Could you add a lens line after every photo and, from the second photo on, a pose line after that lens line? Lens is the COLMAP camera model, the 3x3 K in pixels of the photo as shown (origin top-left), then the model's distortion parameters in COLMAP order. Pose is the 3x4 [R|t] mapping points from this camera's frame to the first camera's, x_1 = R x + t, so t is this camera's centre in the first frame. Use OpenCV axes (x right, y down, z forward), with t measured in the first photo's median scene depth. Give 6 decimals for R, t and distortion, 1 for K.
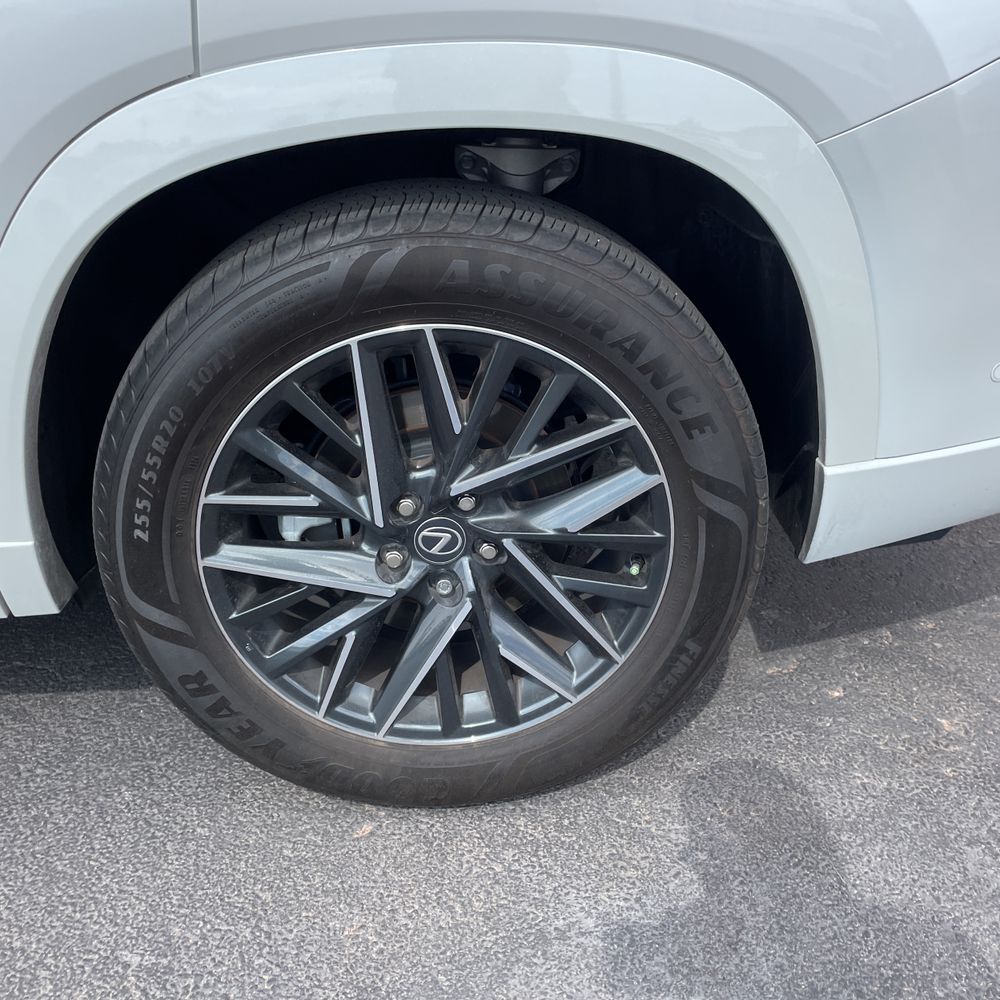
lens RADIAL K [[1000.3, 0, 520.2], [0, 1000.3, 488.3], [0, 0, 1]] dist [0.104432, -0.182615]
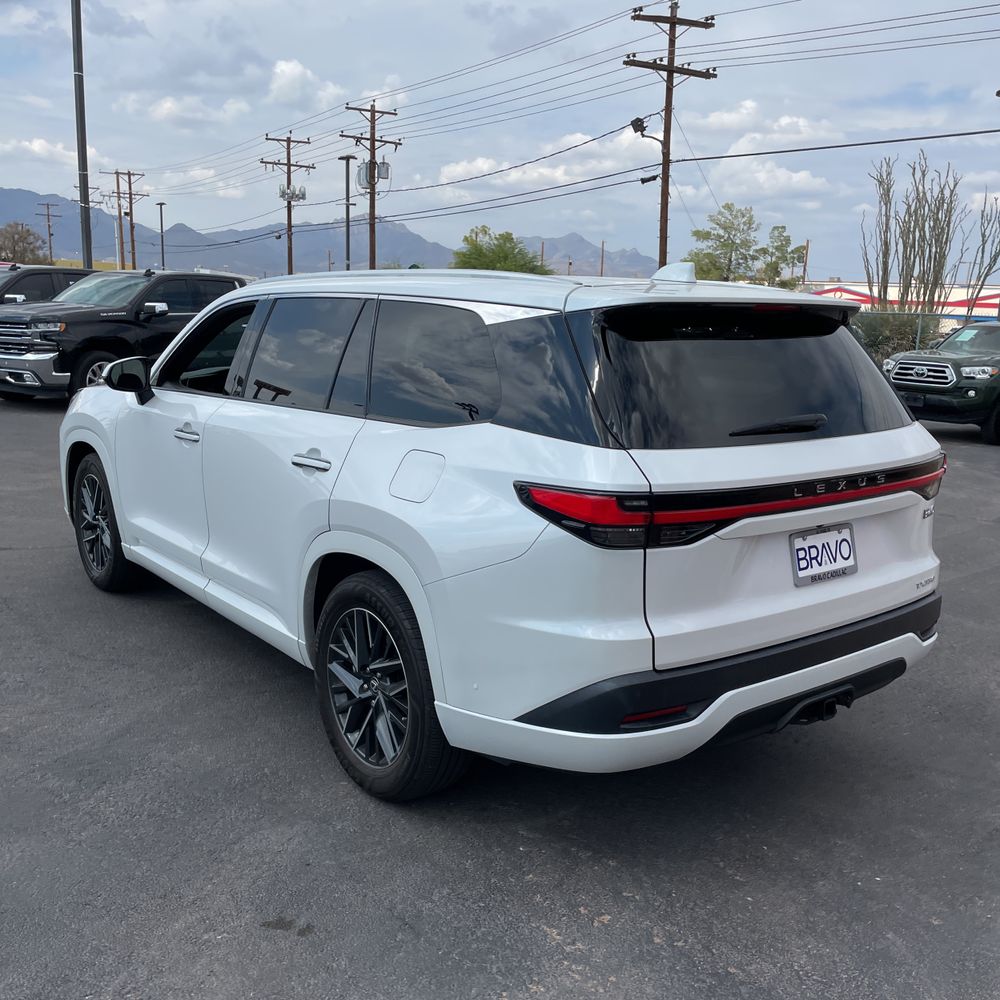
lens RADIAL K [[1000.3, 0, 520.2], [0, 1000.3, 488.3], [0, 0, 1]] dist [0.104432, -0.182615]
pose [[0.575364, 0.158934, -0.802306, 2.388659], [-0.382006, 0.919591, -0.091783, -0.364330], [0.723206, 0.359294, 0.589814, -0.620671]]
